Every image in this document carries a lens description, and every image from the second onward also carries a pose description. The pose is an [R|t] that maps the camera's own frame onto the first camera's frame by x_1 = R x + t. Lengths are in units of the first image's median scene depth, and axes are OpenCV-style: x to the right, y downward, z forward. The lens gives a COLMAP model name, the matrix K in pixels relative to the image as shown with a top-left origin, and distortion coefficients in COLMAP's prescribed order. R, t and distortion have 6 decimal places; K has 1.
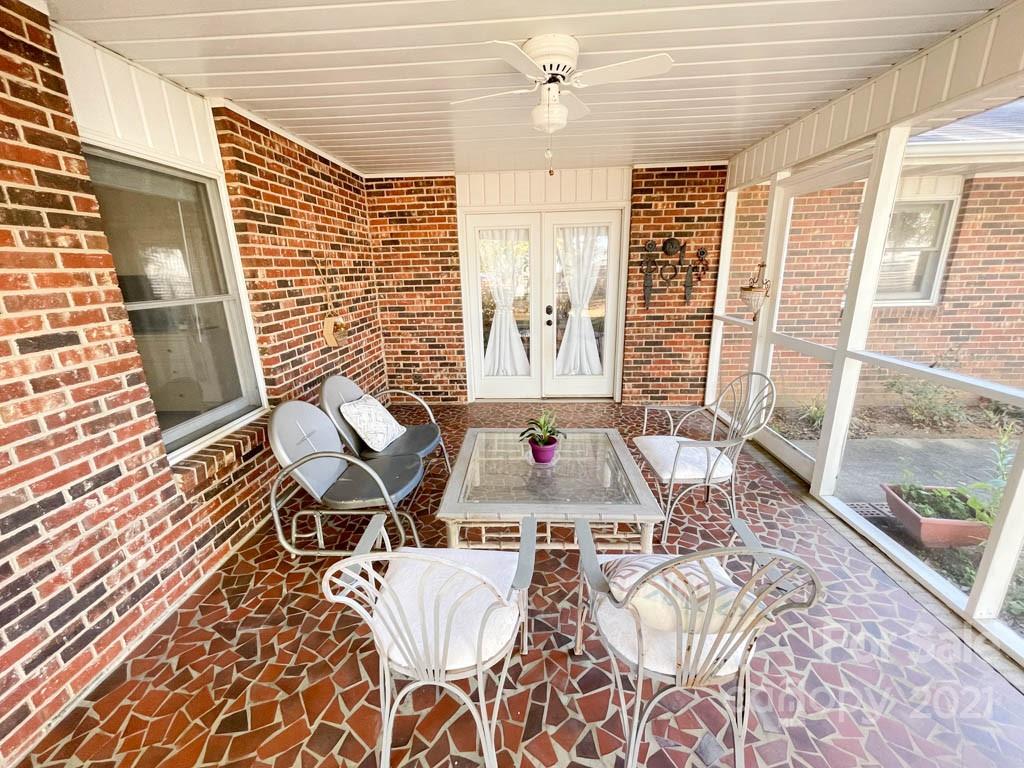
lens RADIAL K [[414.1, 0, 506.2], [0, 414.1, 388.4], [0, 0, 1]] dist [-0.000487, -0.000461]
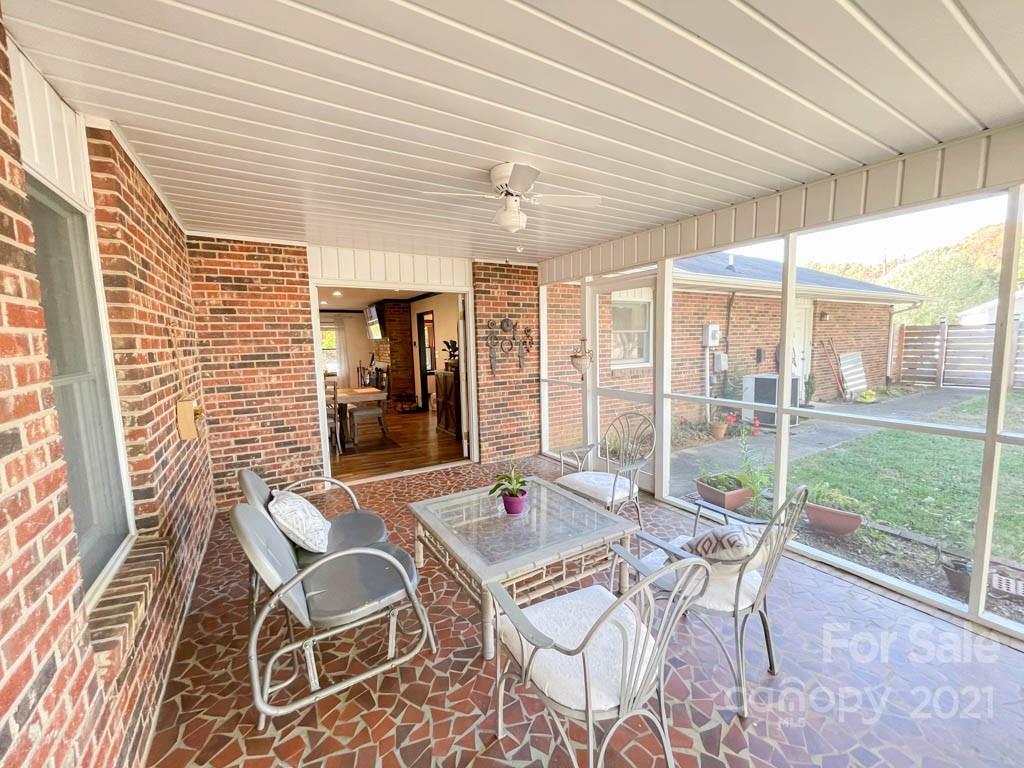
lens RADIAL K [[414.1, 0, 506.2], [0, 414.1, 388.4], [0, 0, 1]] dist [-0.000487, -0.000461]
pose [[0.826451, -0.057427, 0.560072, -0.285940], [0.157076, 0.978803, -0.131422, -0.001081], [-0.540653, 0.196588, 0.817953, 0.041726]]
